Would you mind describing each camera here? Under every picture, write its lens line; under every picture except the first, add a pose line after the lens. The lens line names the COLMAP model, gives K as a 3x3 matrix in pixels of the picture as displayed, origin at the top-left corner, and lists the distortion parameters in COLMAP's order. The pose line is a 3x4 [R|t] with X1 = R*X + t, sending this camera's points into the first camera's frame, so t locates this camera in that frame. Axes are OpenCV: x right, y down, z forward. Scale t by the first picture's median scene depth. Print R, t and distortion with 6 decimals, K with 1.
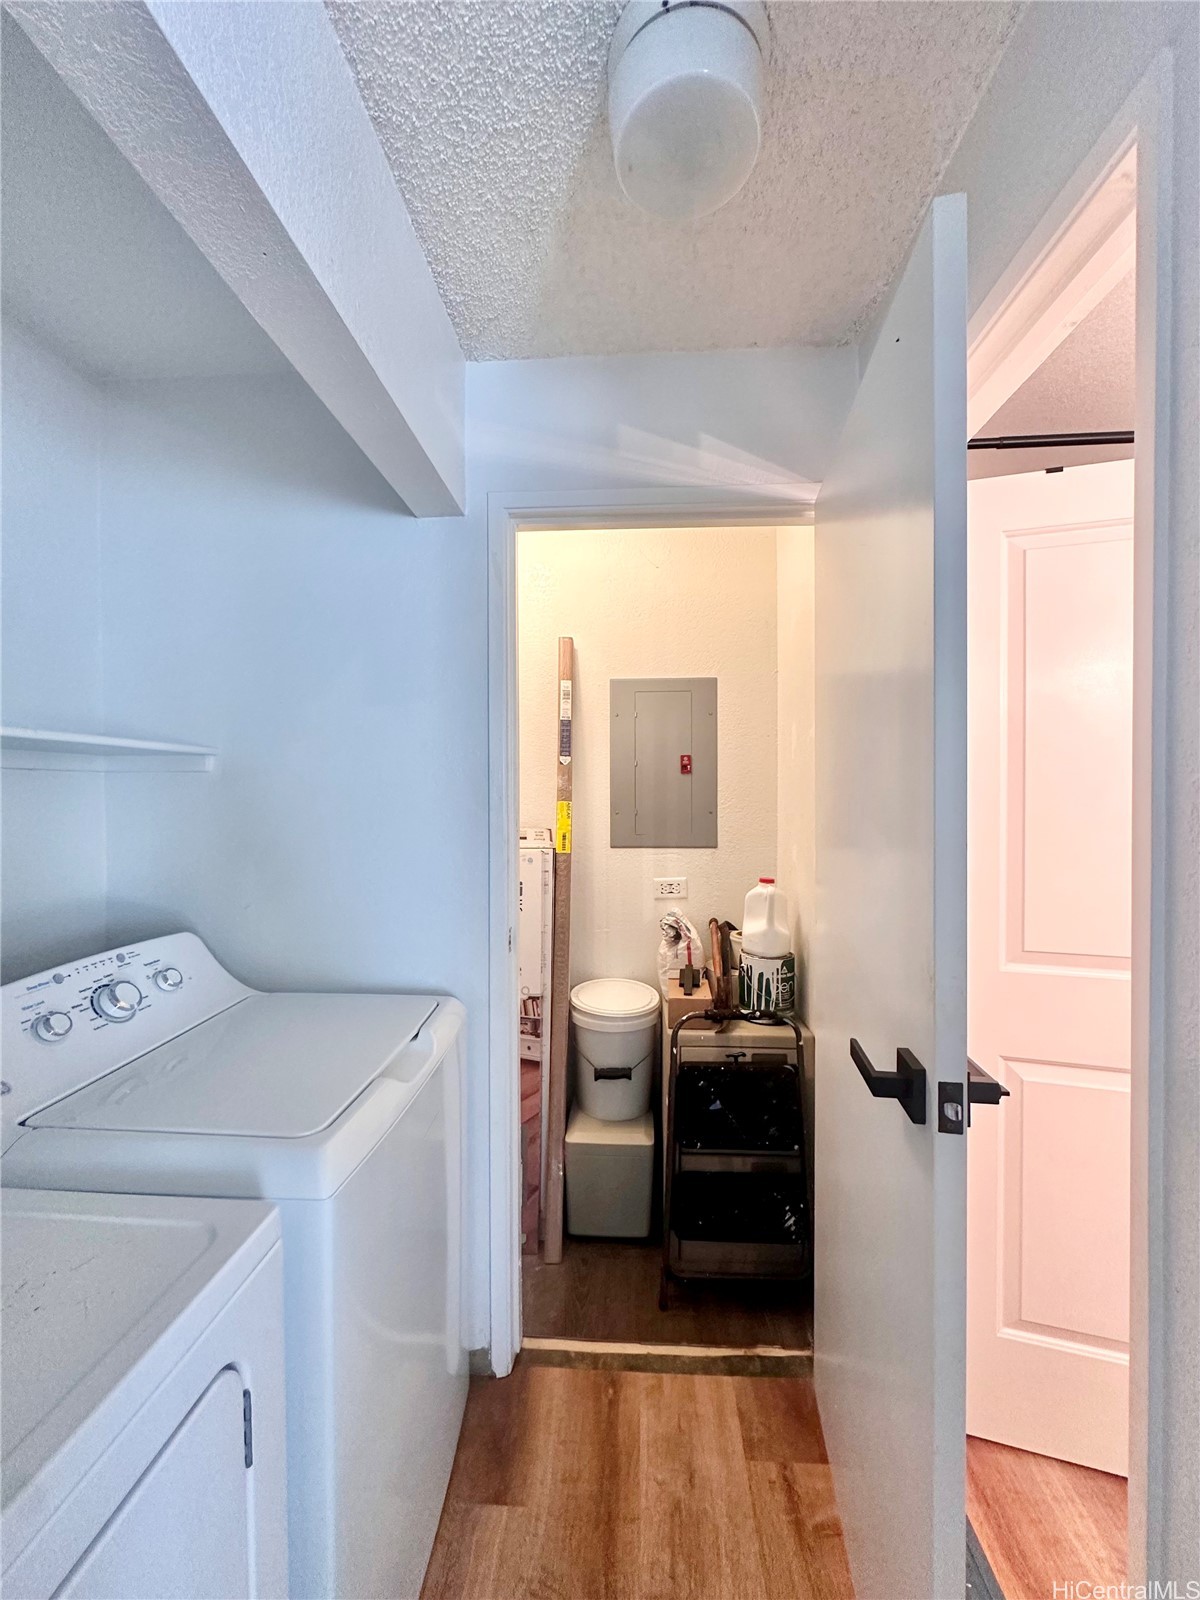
lens RADIAL K [[636.7, 0, 601.1], [0, 636.7, 794.1], [0, 0, 1]] dist [0.001073, 0.000474]
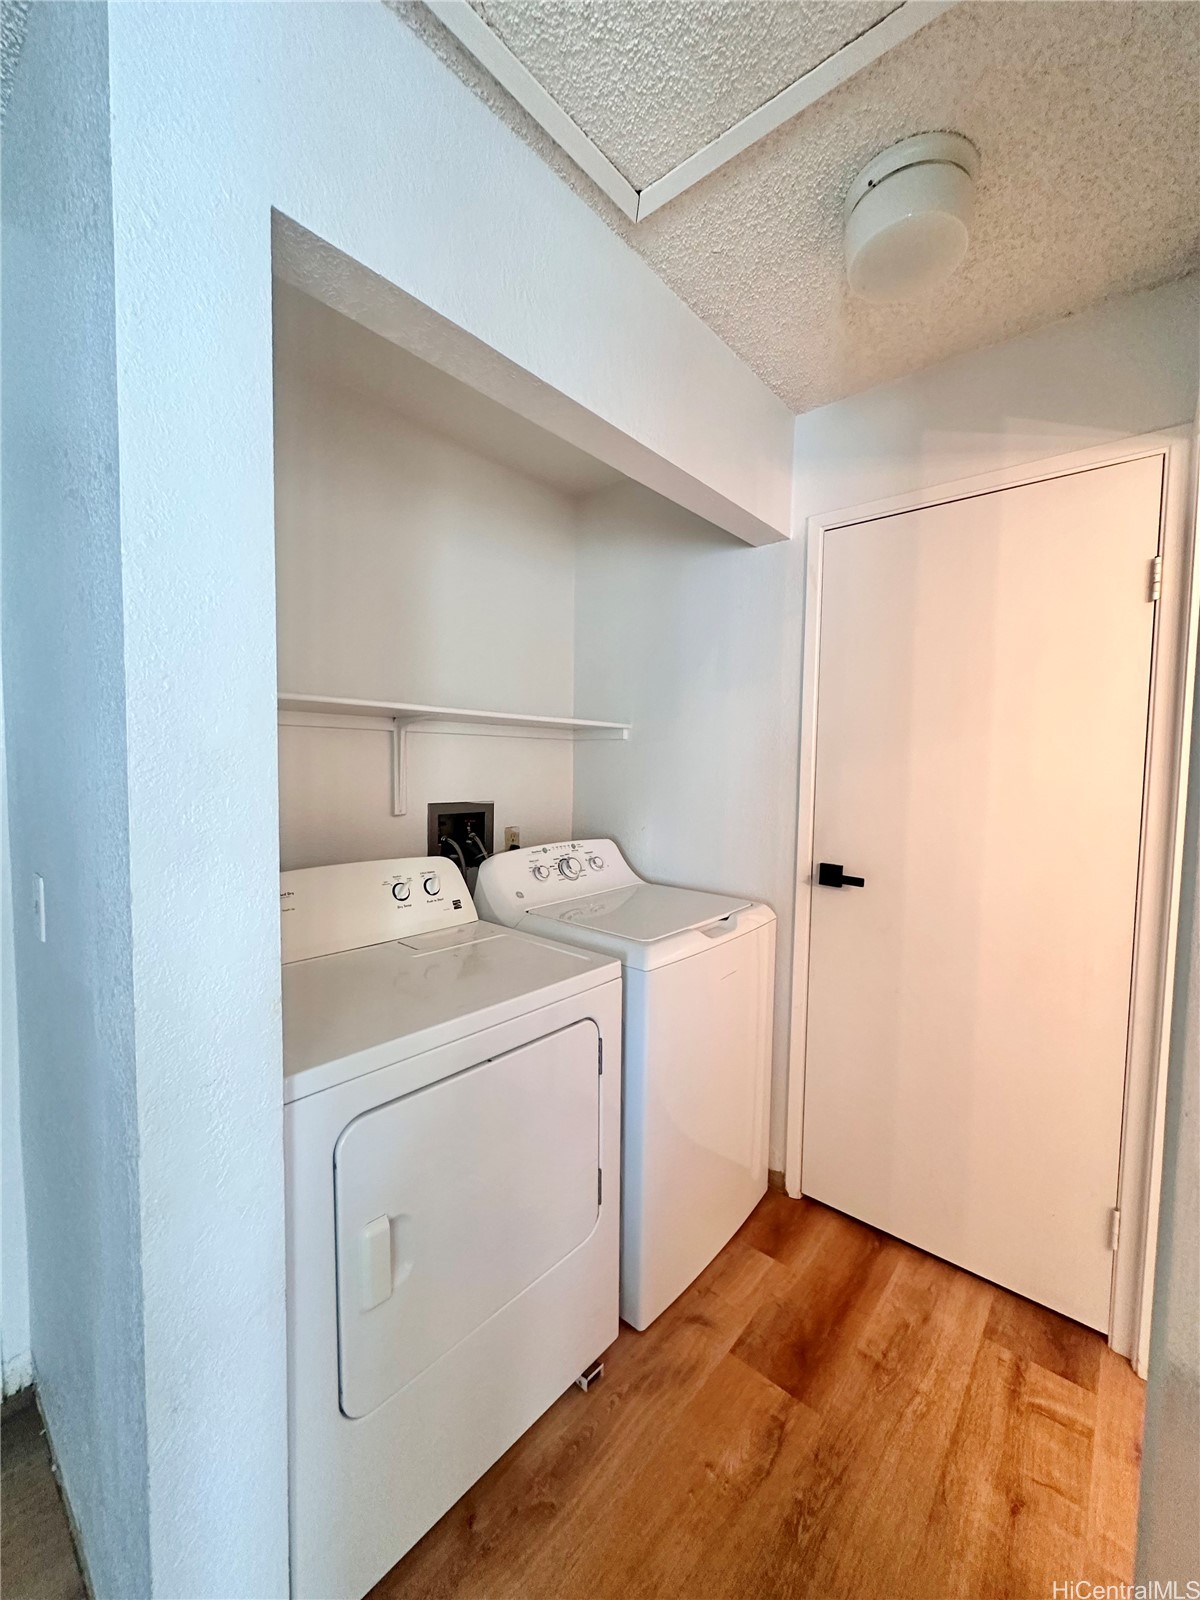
lens RADIAL K [[636.7, 0, 601.1], [0, 636.7, 794.1], [0, 0, 1]] dist [0.001073, 0.000474]
pose [[0.792369, 0.046693, -0.608252, 0.349158], [-0.024012, 0.998681, 0.045384, 0.035137], [0.609569, -0.021355, 0.792445, -0.320272]]
